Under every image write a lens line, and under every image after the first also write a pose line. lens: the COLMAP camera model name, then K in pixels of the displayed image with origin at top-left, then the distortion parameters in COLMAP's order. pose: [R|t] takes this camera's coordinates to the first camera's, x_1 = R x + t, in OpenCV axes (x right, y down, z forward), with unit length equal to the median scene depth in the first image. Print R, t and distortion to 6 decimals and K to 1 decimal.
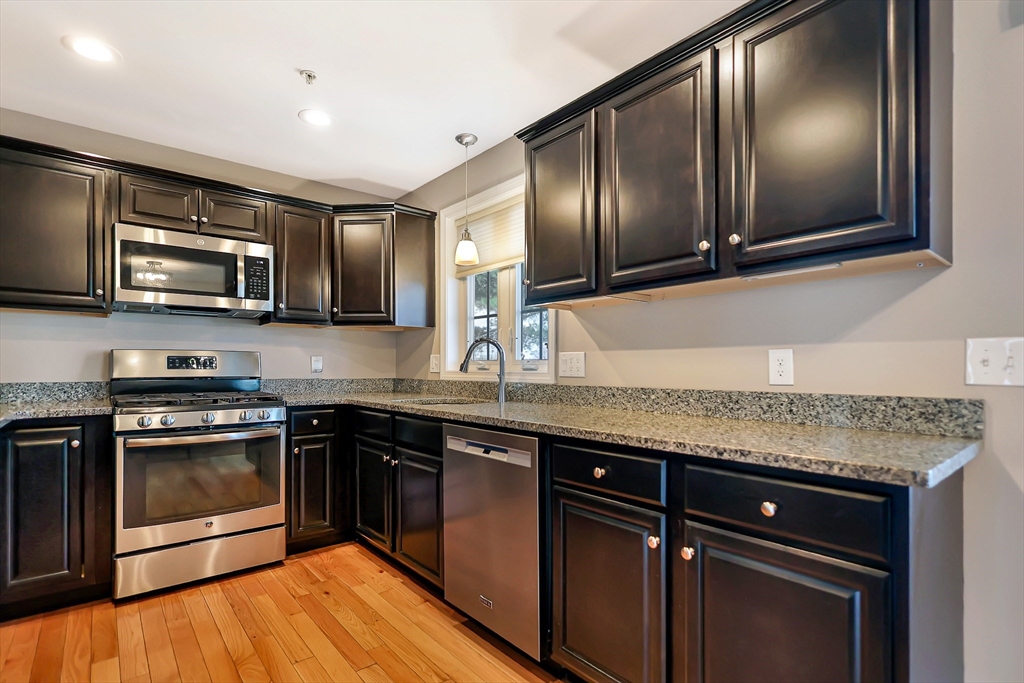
lens RADIAL K [[497.8, 0, 505.1], [0, 497.8, 367.4], [0, 0, 1]] dist [-0.001191, -0.000390]
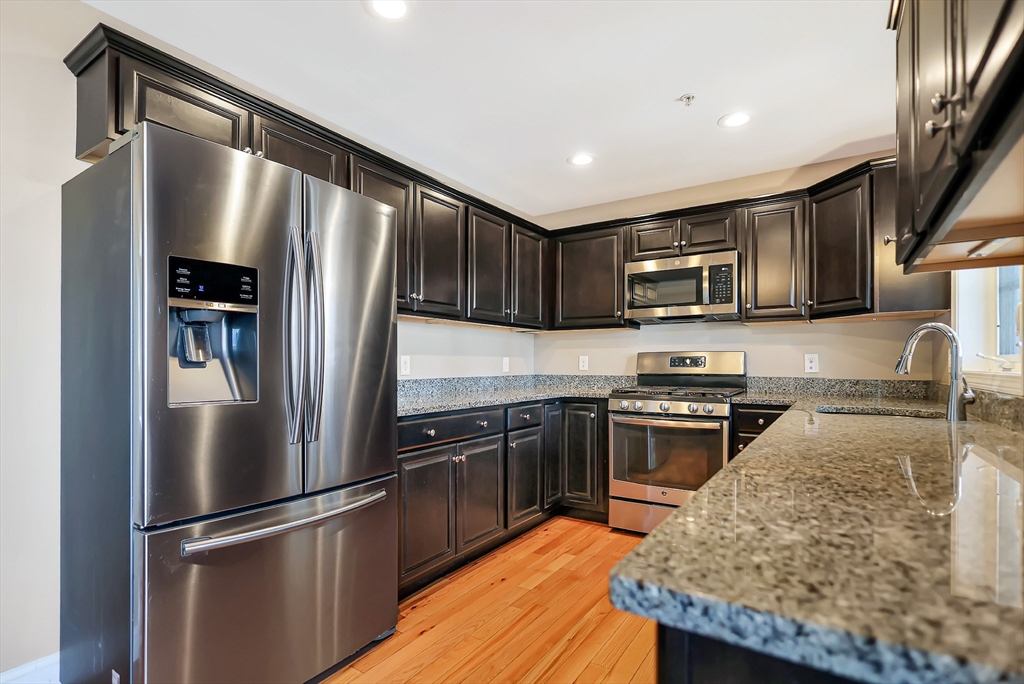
lens RADIAL K [[497.8, 0, 505.1], [0, 497.8, 367.9], [0, 0, 1]] dist [-0.001191, -0.000390]
pose [[0.293835, 0.004077, -0.955848, 0.462982], [-0.000956, 0.999992, 0.003971, 0.000633], [0.955856, -0.000253, 0.293836, 0.260324]]
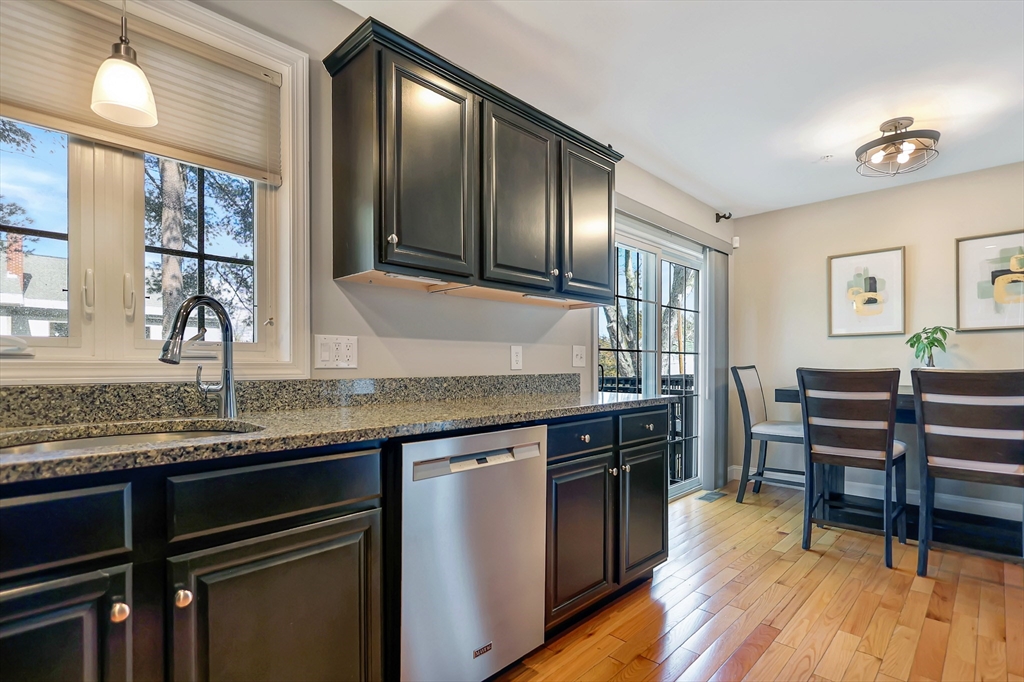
lens RADIAL K [[497.8, 0, 505.1], [0, 497.8, 366.9], [0, 0, 1]] dist [-0.001191, -0.000390]
pose [[-0.113508, -0.005099, 0.993524, -0.618035], [-0.000096, 0.999987, 0.005121, 0.011825], [-0.993537, 0.000486, -0.113507, 0.785309]]
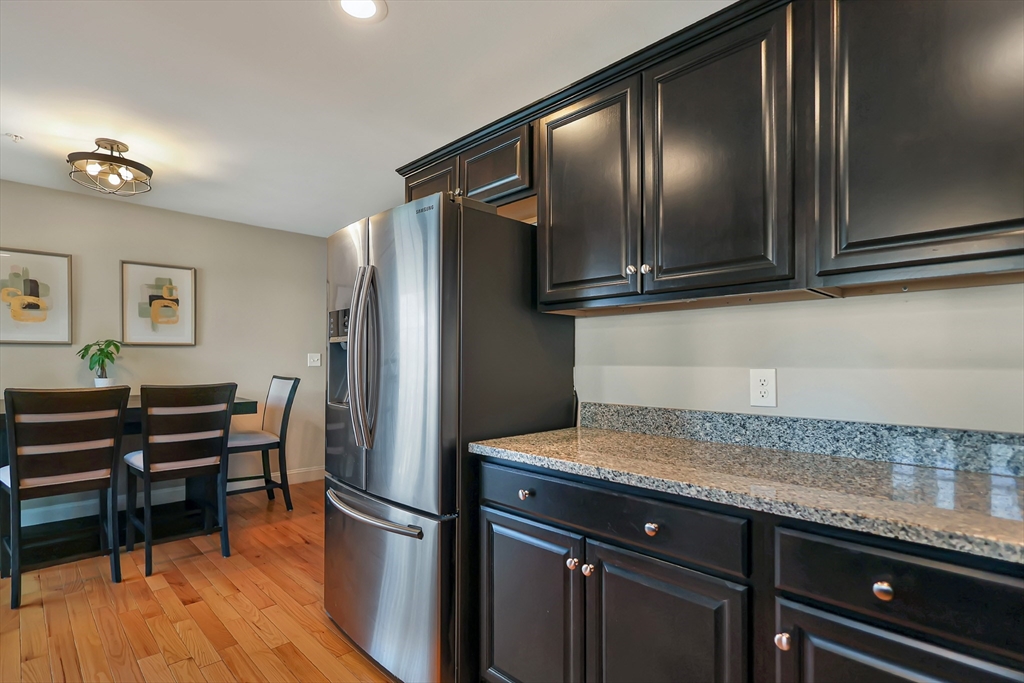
lens RADIAL K [[484.3, 0, 511.9], [0, 484.3, 357.8], [0, 0, 1]] dist [-0.002039, -0.000313]
pose [[-0.994983, -0.002794, -0.100008, -0.396485], [-0.001923, 0.999959, -0.008805, -0.034863], [0.100028, -0.008569, -0.994948, 0.988015]]
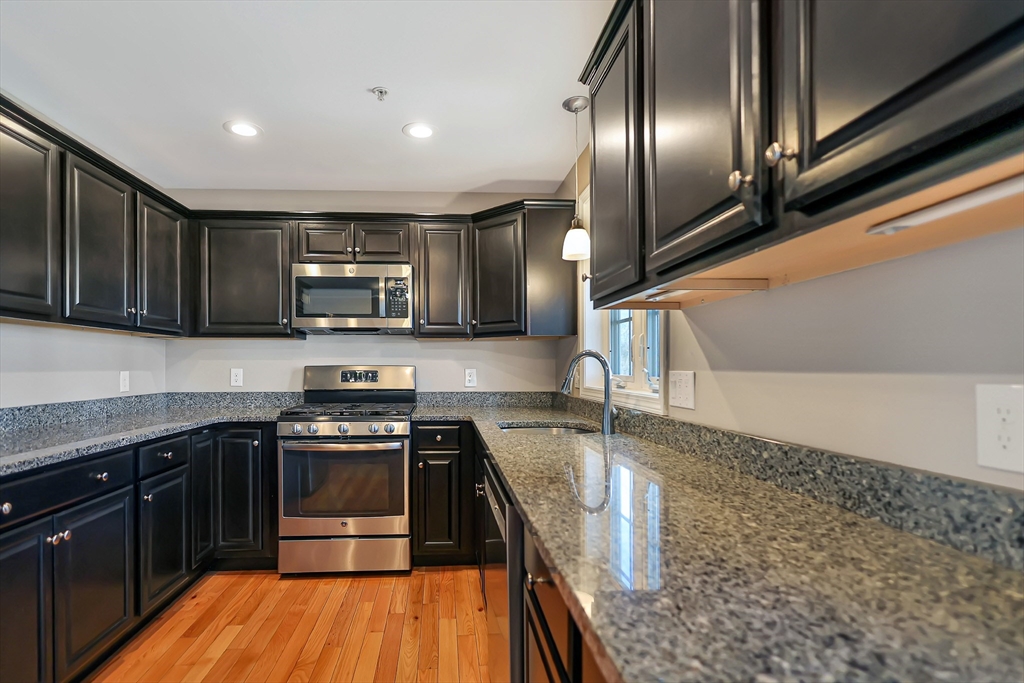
lens RADIAL K [[503.1, 0, 461.0], [0, 503.1, 370.6], [0, 0, 1]] dist [-0.000732, 0.000178]
pose [[0.800543, 0.001253, -0.599274, 0.287515], [0.002302, 0.999984, 0.005165, -0.033045], [0.599271, -0.005514, 0.800527, 0.256920]]
